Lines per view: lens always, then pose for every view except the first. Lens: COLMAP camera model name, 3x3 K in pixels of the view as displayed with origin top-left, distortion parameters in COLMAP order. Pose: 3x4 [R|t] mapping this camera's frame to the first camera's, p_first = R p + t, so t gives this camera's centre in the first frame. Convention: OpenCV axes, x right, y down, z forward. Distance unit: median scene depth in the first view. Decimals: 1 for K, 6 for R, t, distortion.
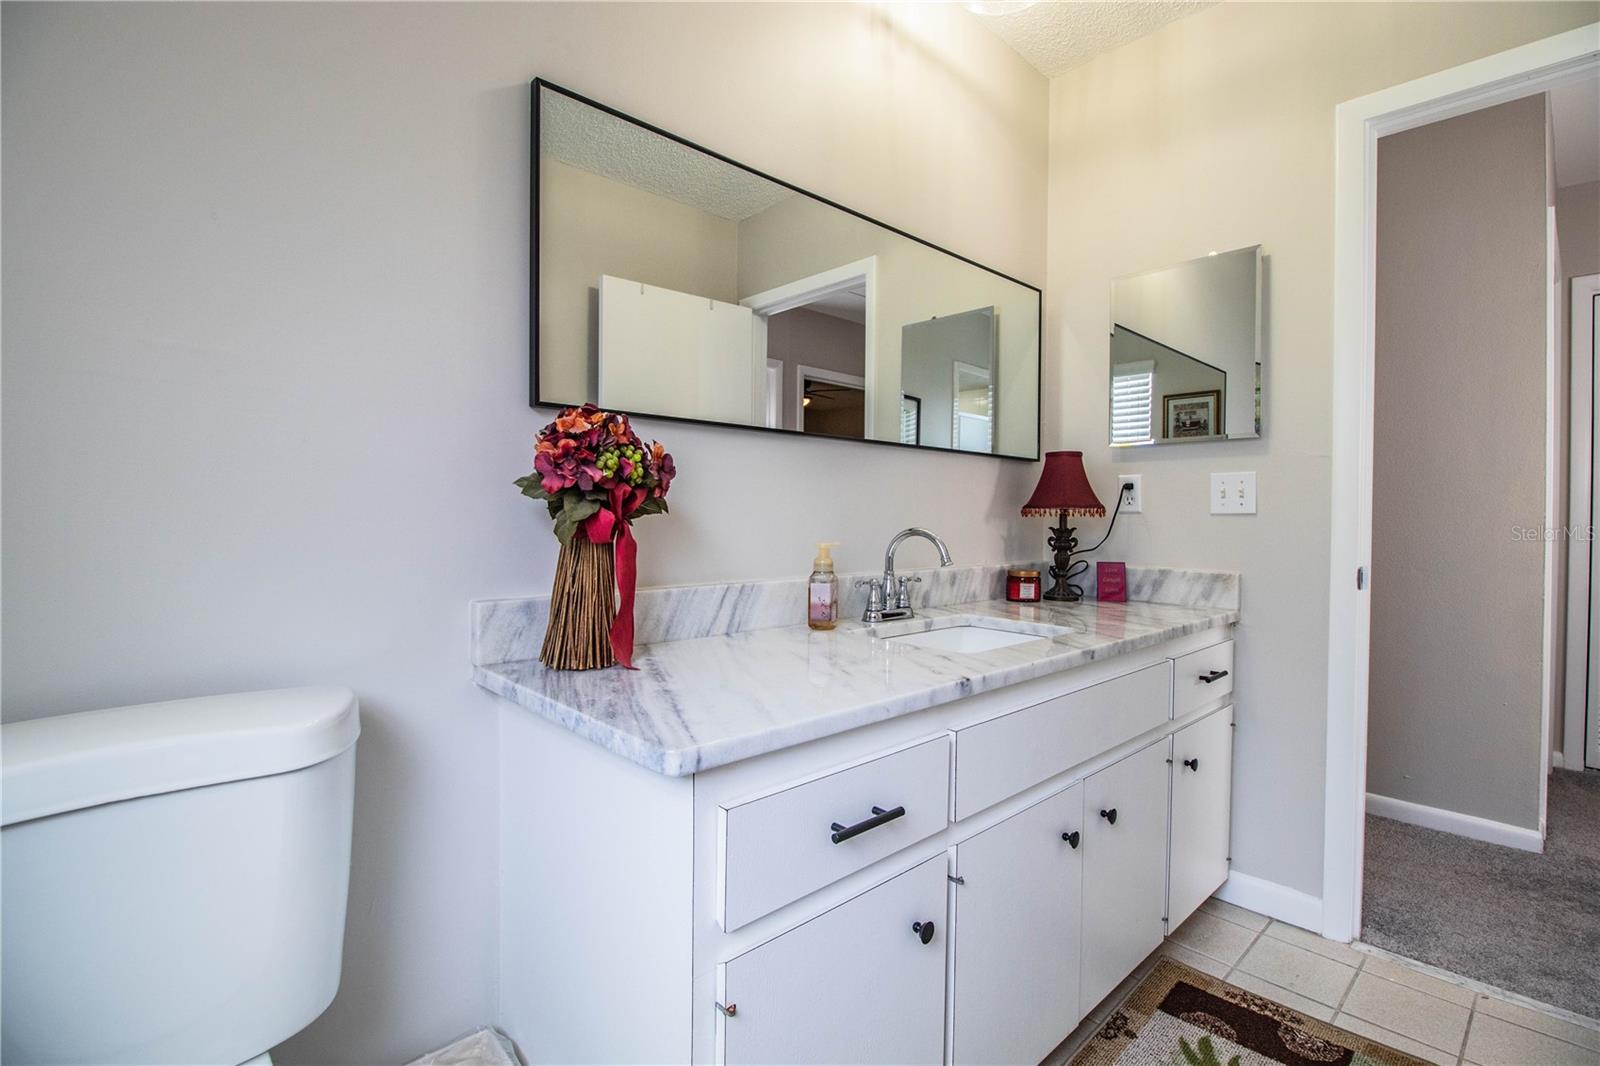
lens RADIAL K [[737.1, 0, 808.3], [0, 737.1, 522.9], [0, 0, 1]] dist [0.005328, -0.016139]
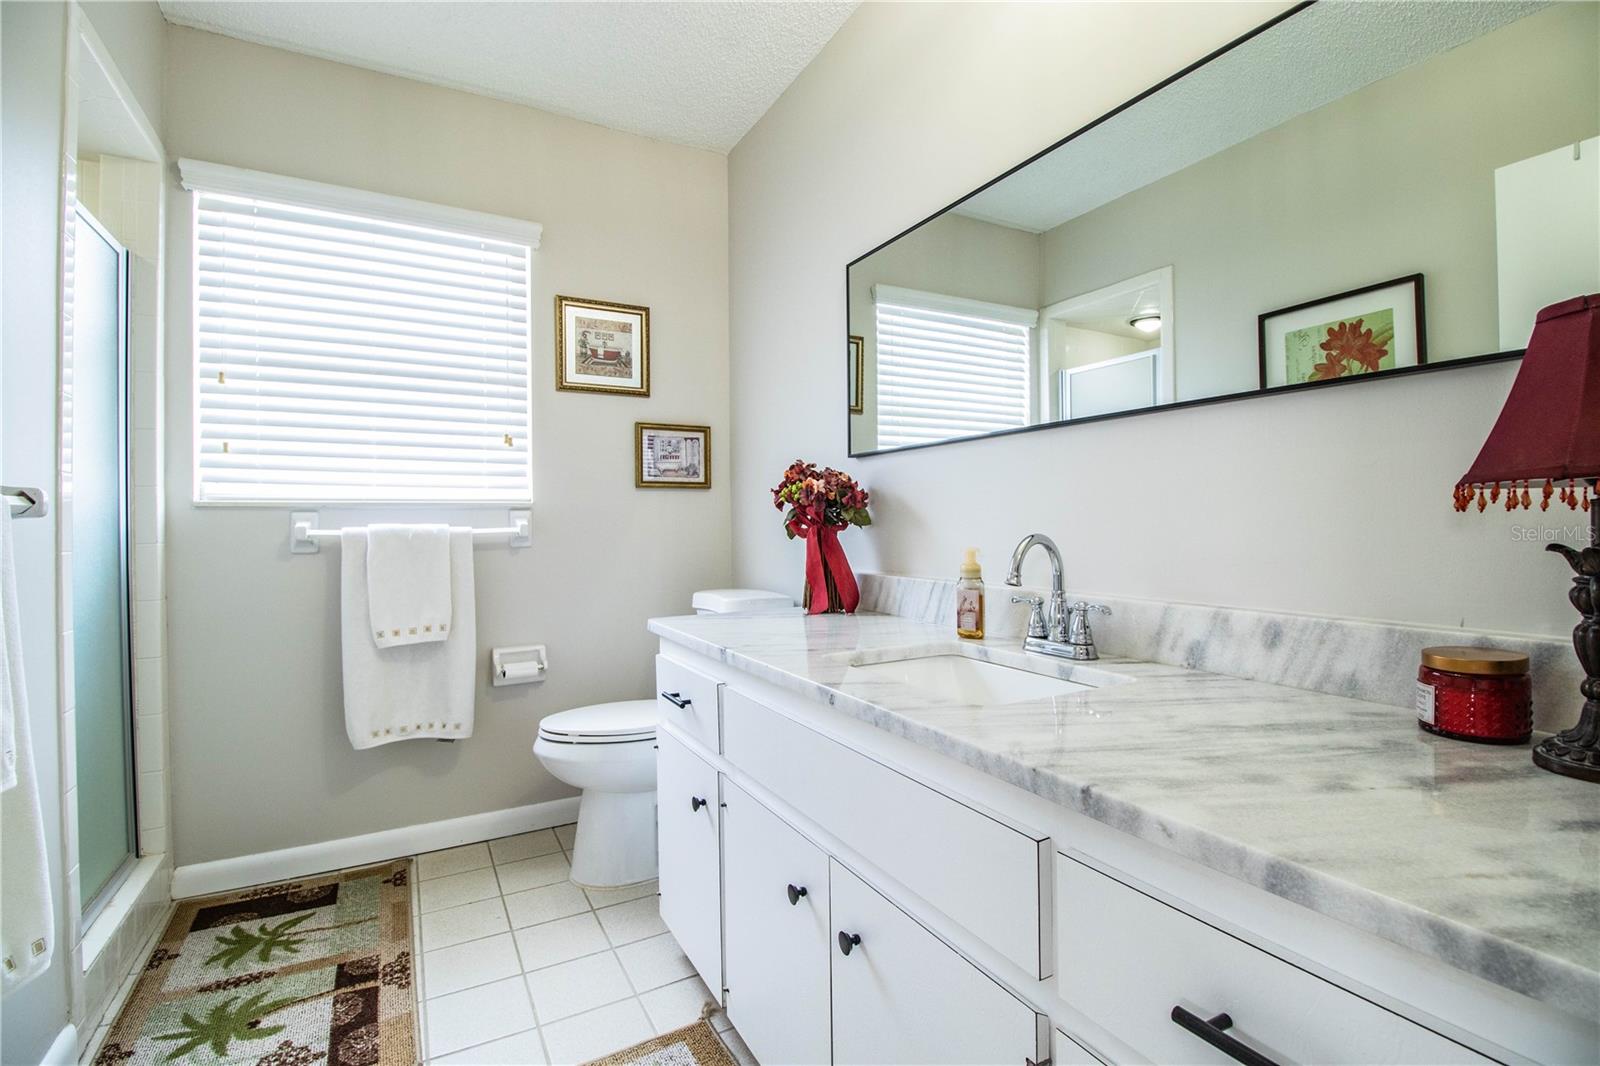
lens RADIAL K [[737.1, 0, 808.3], [0, 737.1, 522.9], [0, 0, 1]] dist [0.005328, -0.016139]
pose [[-0.249511, -0.006996, -0.968347, 0.826580], [-0.003070, 0.999975, -0.006433, 0.001390], [0.968367, 0.001368, -0.249526, 0.853588]]
